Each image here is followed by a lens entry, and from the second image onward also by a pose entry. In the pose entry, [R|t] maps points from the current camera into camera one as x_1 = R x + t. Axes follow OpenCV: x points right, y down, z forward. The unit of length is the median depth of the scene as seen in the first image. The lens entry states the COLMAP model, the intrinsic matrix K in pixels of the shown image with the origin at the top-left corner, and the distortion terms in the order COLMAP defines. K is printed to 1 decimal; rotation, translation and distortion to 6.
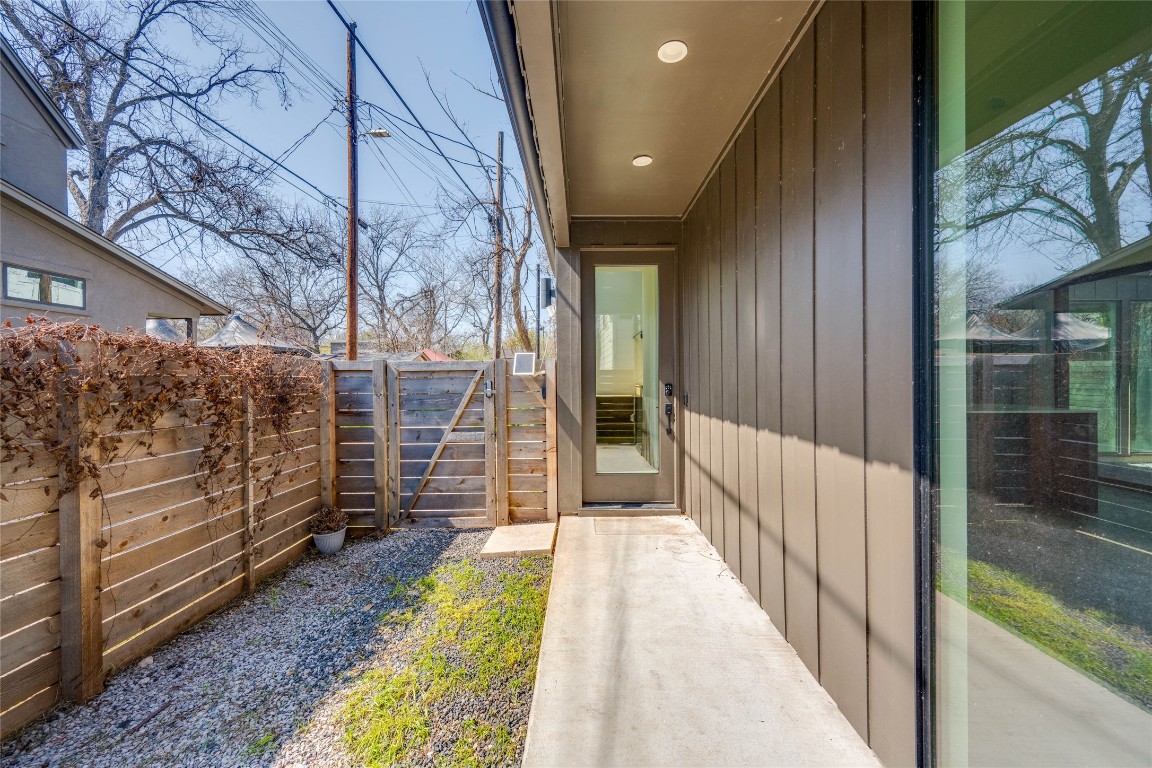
lens RADIAL K [[455.2, 0, 581.6], [0, 455.2, 381.1], [0, 0, 1]] dist [0.007267, 0.000717]
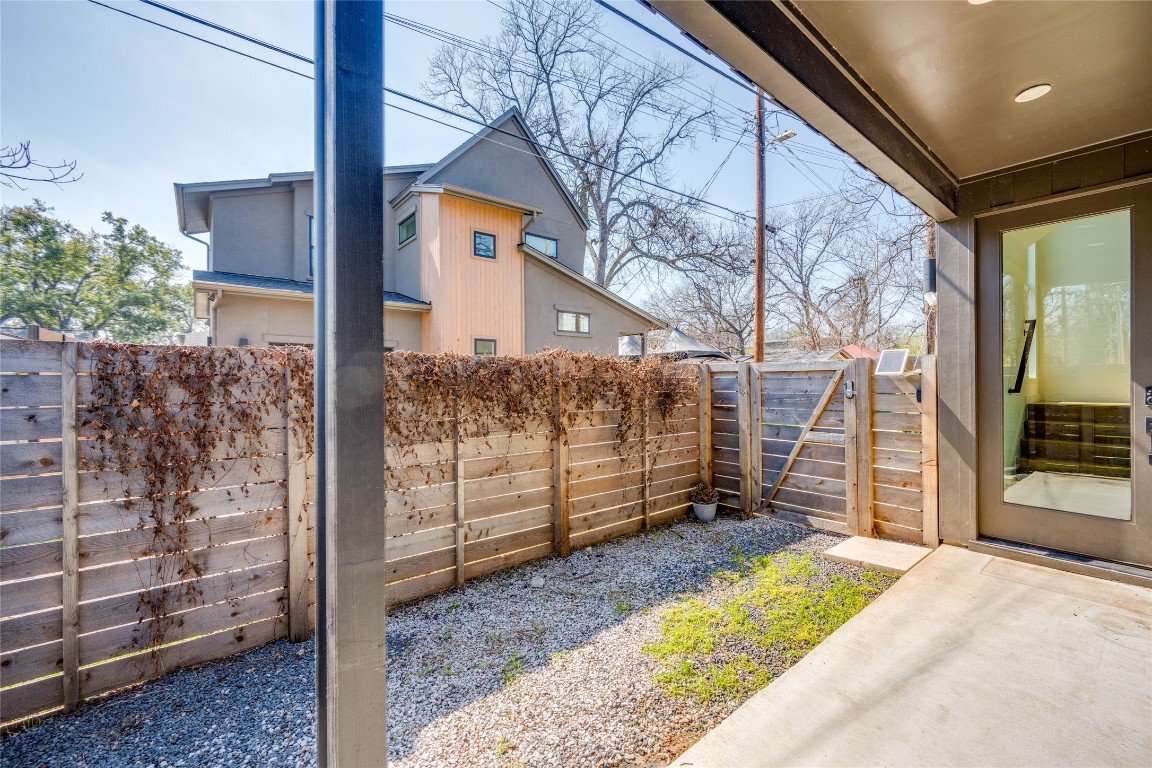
lens RADIAL K [[492.0, 0, 575.3], [0, 492.0, 382.0], [0, 0, 1]] dist [-0.001565, 0.000324]
pose [[0.623505, 0.005066, -0.781803, 0.238371], [-0.002362, 0.999987, 0.004596, -0.001943], [0.781816, -0.001019, 0.623508, -0.086273]]
